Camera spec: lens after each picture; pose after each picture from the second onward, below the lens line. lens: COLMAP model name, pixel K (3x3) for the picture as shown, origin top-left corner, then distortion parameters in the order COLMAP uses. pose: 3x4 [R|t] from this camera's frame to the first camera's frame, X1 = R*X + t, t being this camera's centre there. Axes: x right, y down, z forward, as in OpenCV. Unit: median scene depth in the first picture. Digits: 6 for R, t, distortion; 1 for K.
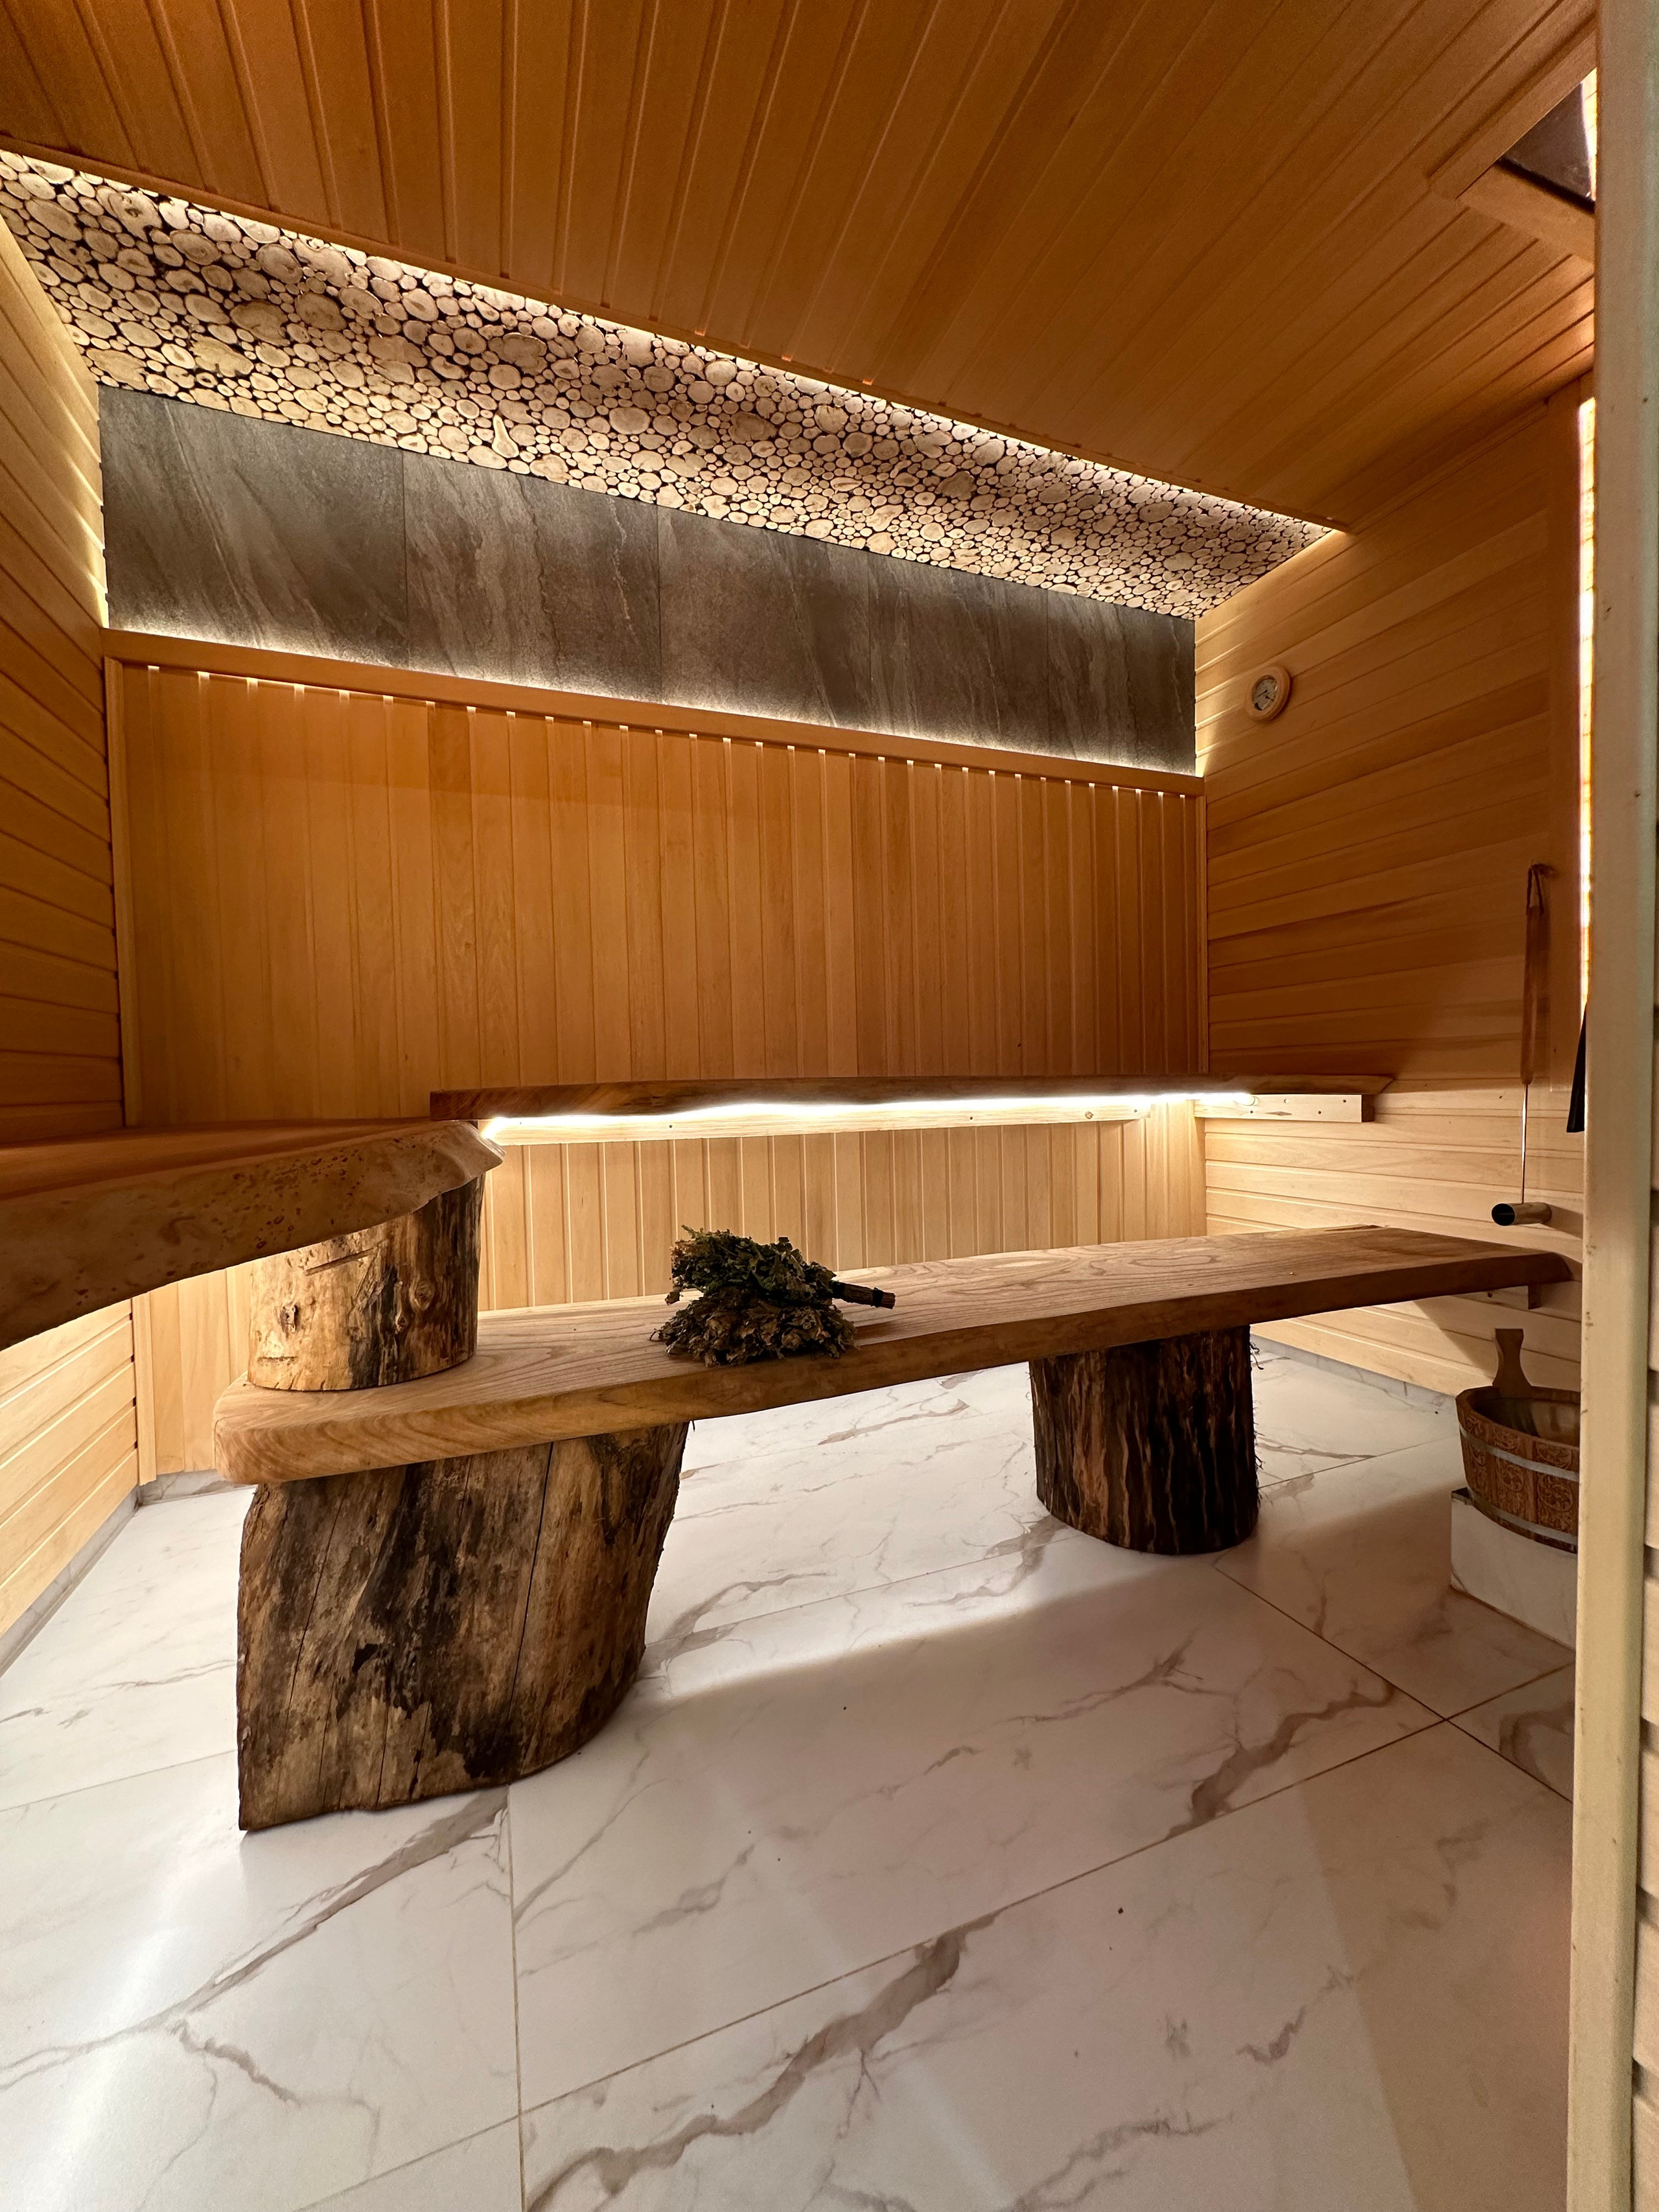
lens RADIAL K [[881.0, 0, 832.2], [0, 881.0, 1109.4], [0, 0, 1]] dist [-0.003480, 0.000677]
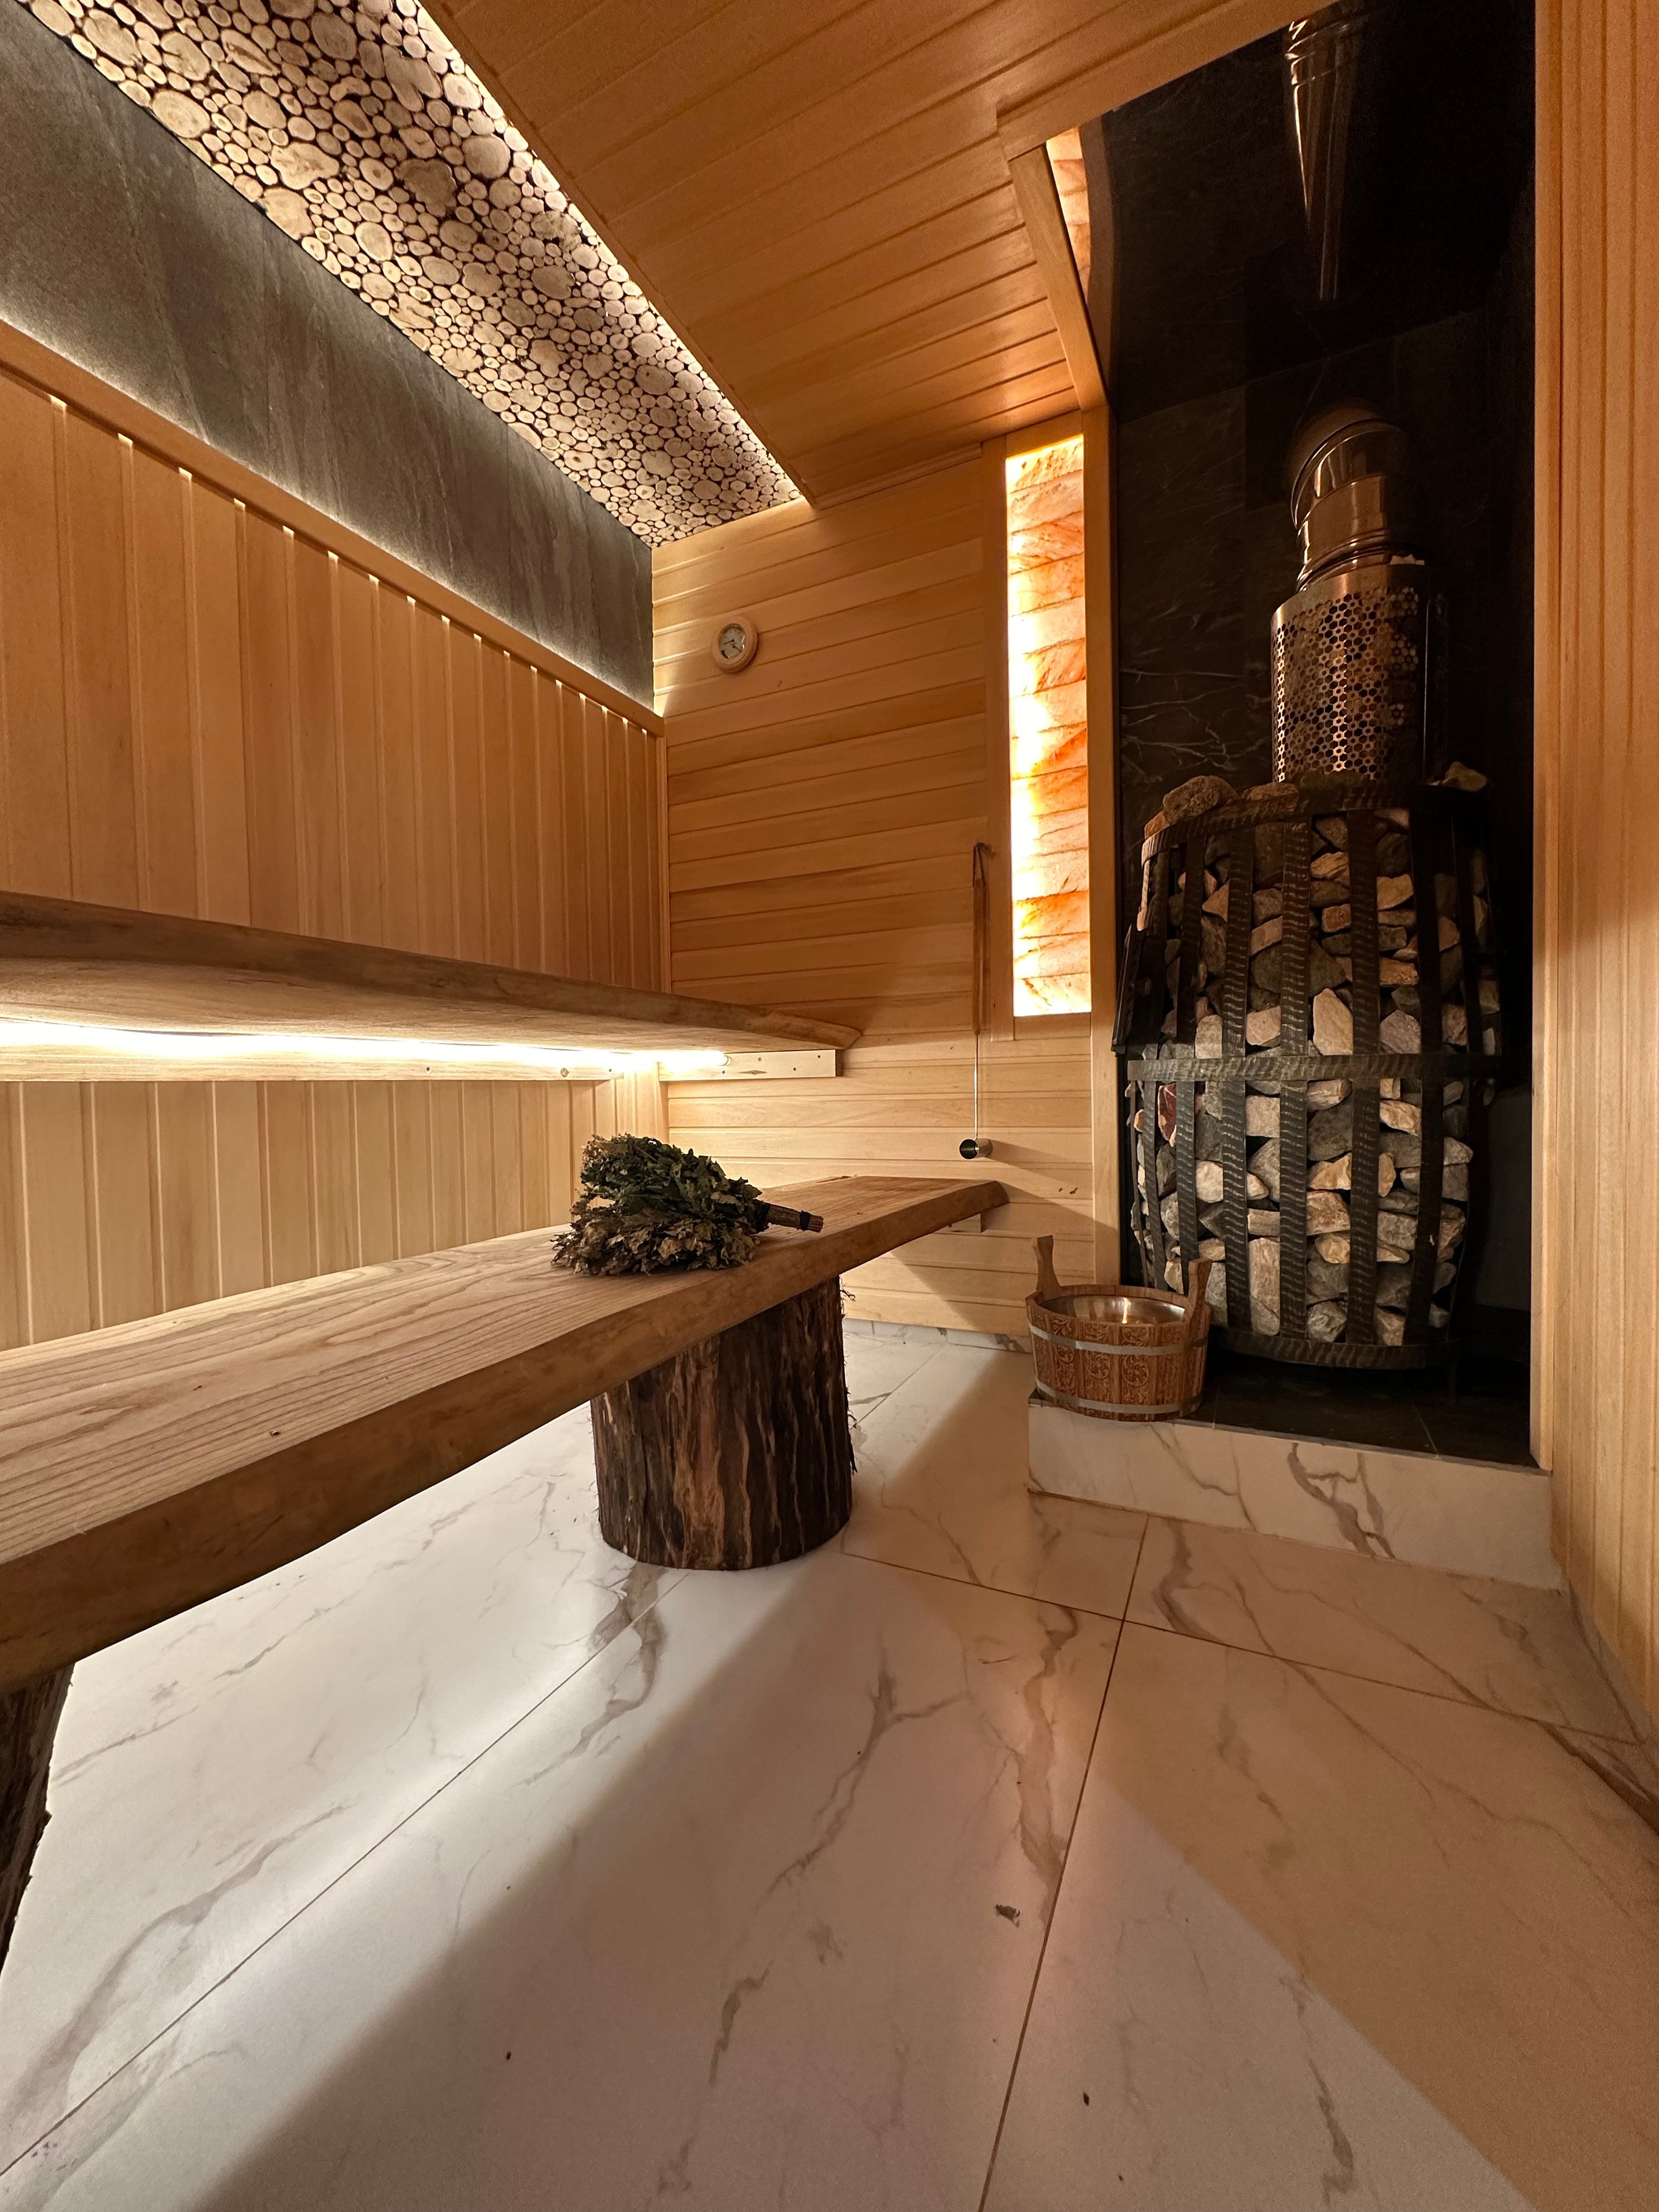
lens RADIAL K [[881.0, 0, 828.7], [0, 881.0, 1107.6], [0, 0, 1]] dist [-0.003480, 0.000677]
pose [[0.735114, -0.005953, 0.677917, -0.104223], [0.020698, 0.999692, -0.013666, 0.065144], [-0.677627, 0.024078, 0.735011, 0.247191]]
